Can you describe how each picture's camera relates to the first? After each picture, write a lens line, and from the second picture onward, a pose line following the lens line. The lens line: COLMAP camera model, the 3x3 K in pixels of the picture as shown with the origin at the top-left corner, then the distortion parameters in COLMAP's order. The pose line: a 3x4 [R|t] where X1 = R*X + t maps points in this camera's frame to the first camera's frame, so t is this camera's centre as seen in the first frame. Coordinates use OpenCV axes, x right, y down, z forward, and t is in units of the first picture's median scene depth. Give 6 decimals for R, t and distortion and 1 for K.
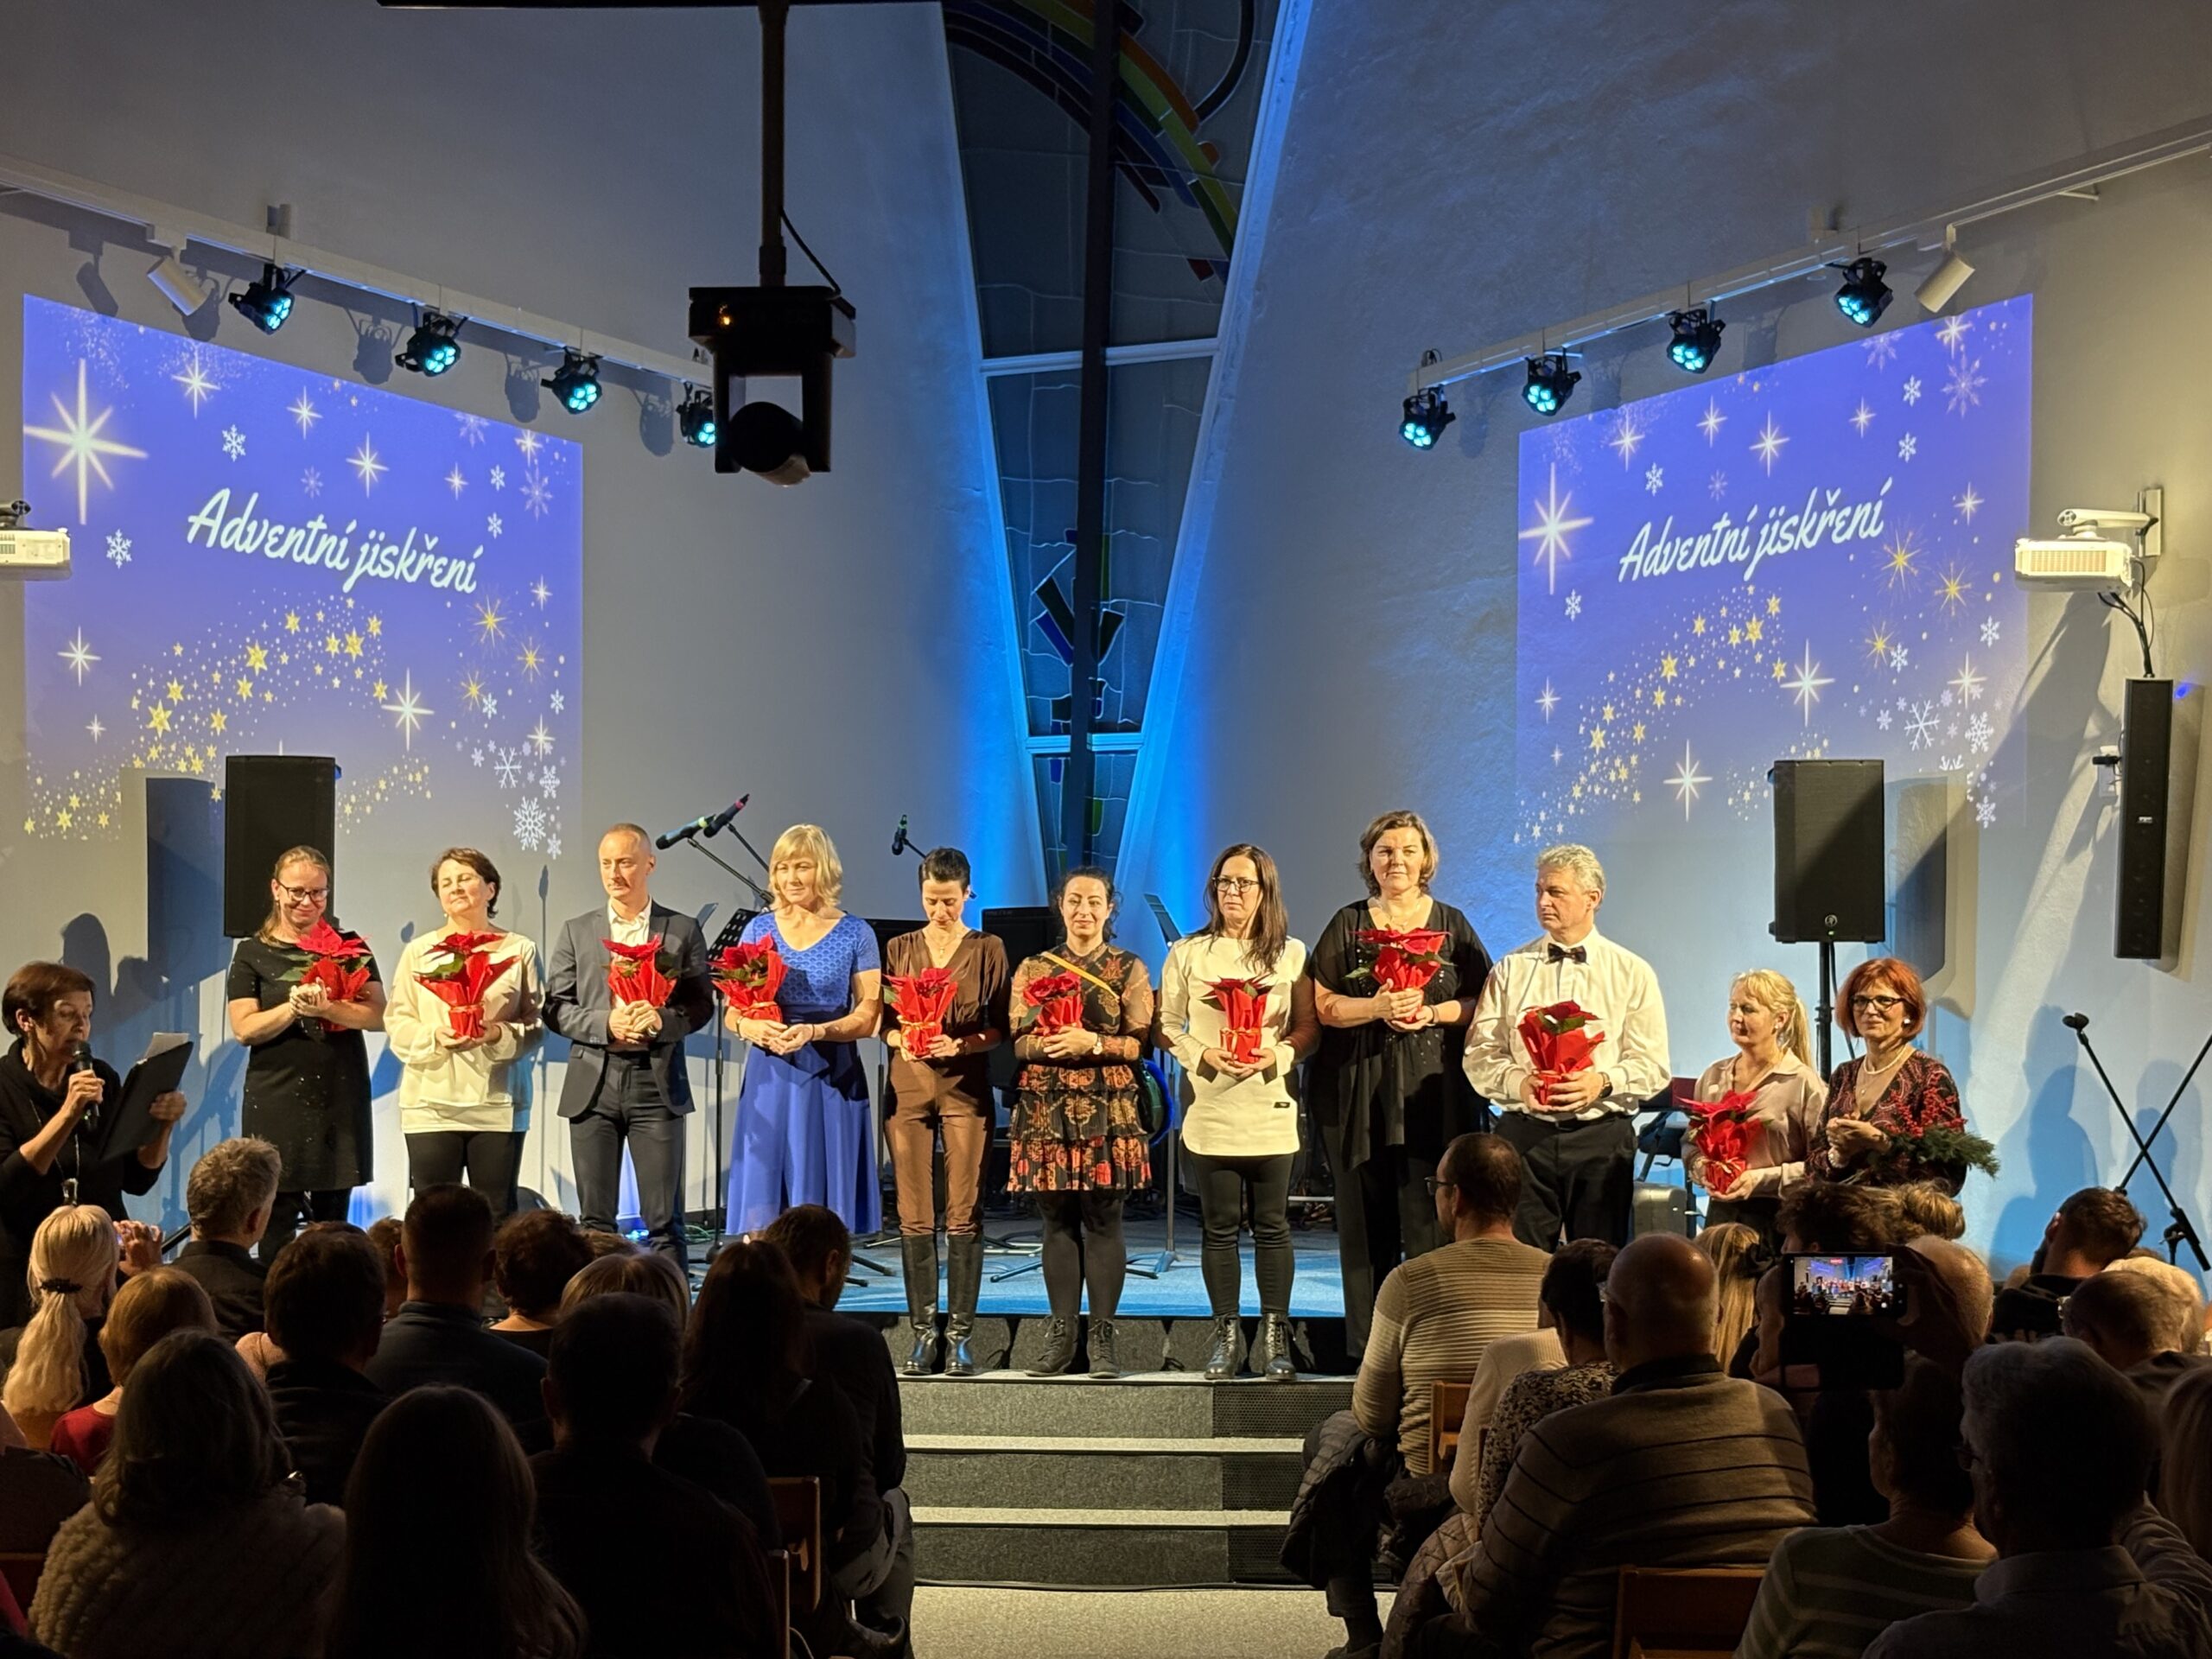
lens RADIAL K [[3531.8, 0, 1083.2], [0, 3531.8, 840.0], [0, 0, 1]] dist [0.235987, 0.000000]
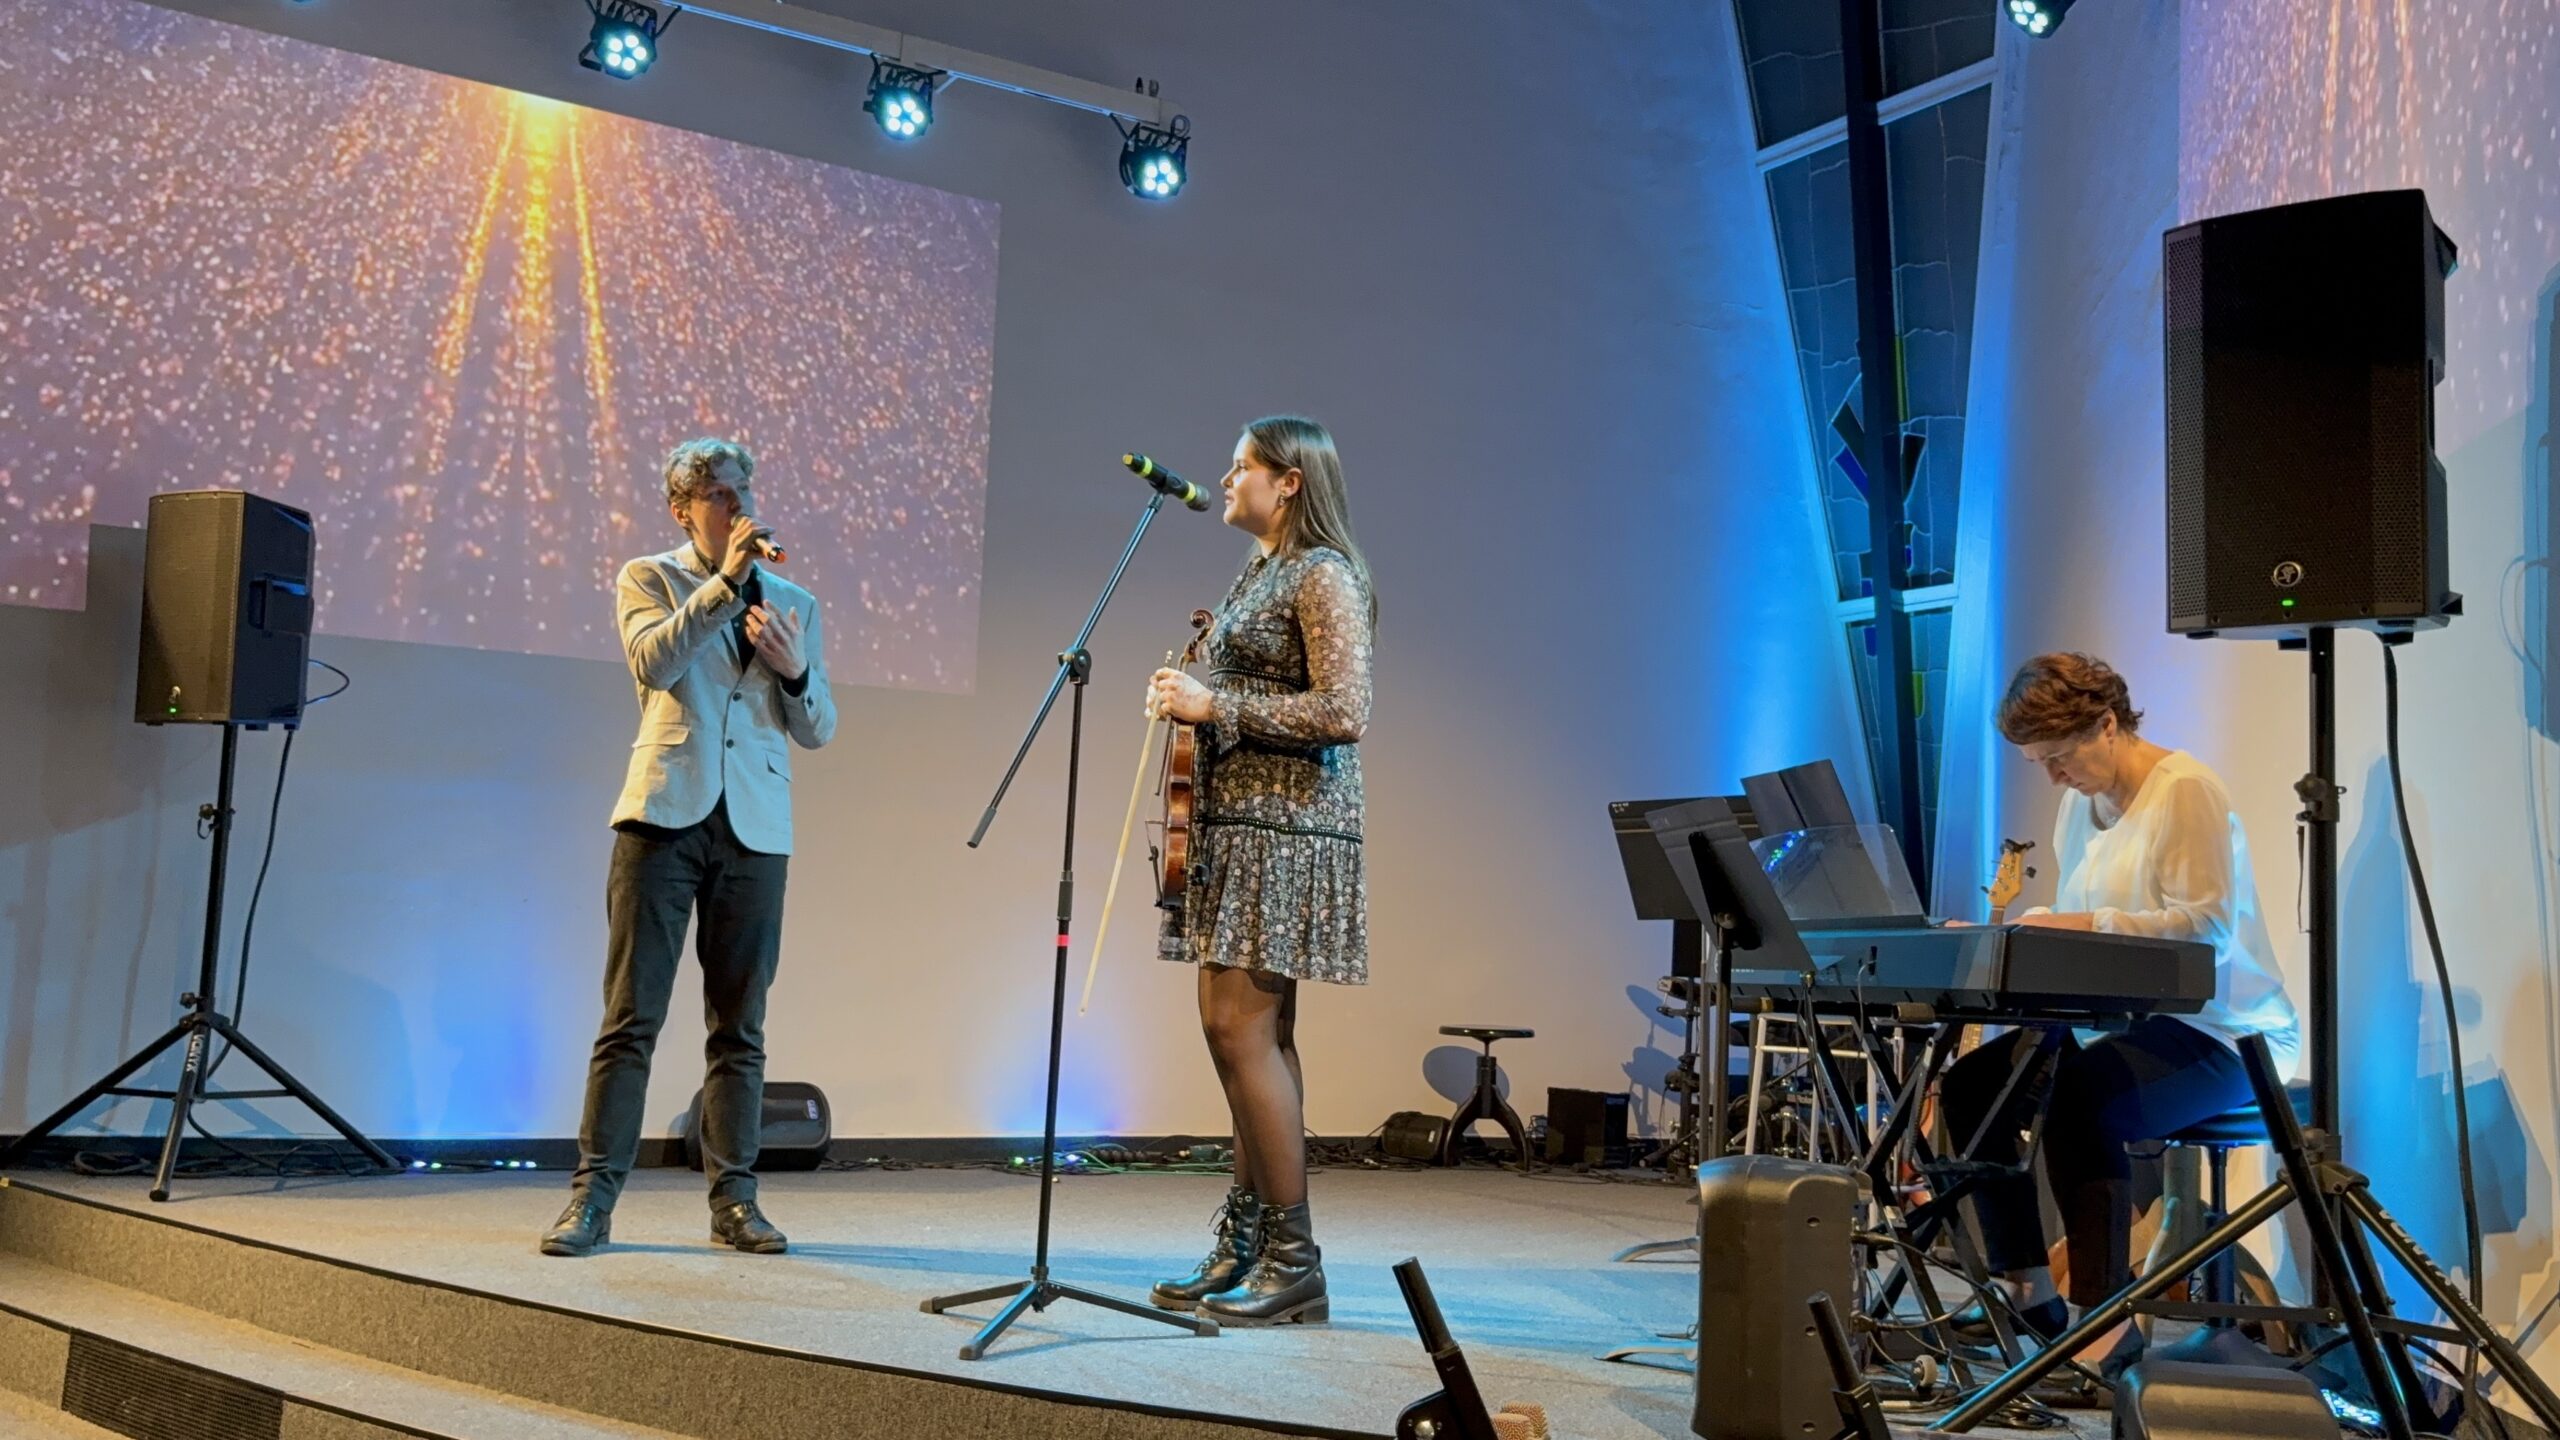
lens RADIAL K [[2395.6, 0, 1274.9], [0, 2395.6, 725.9], [0, 0, 1]] dist [0.019949, 0.000000]
pose [[0.840765, -0.026857, -0.540734, 0.187035], [-0.015126, 0.997214, -0.073048, 0.044985], [0.541189, 0.069595, 0.838016, 0.491809]]
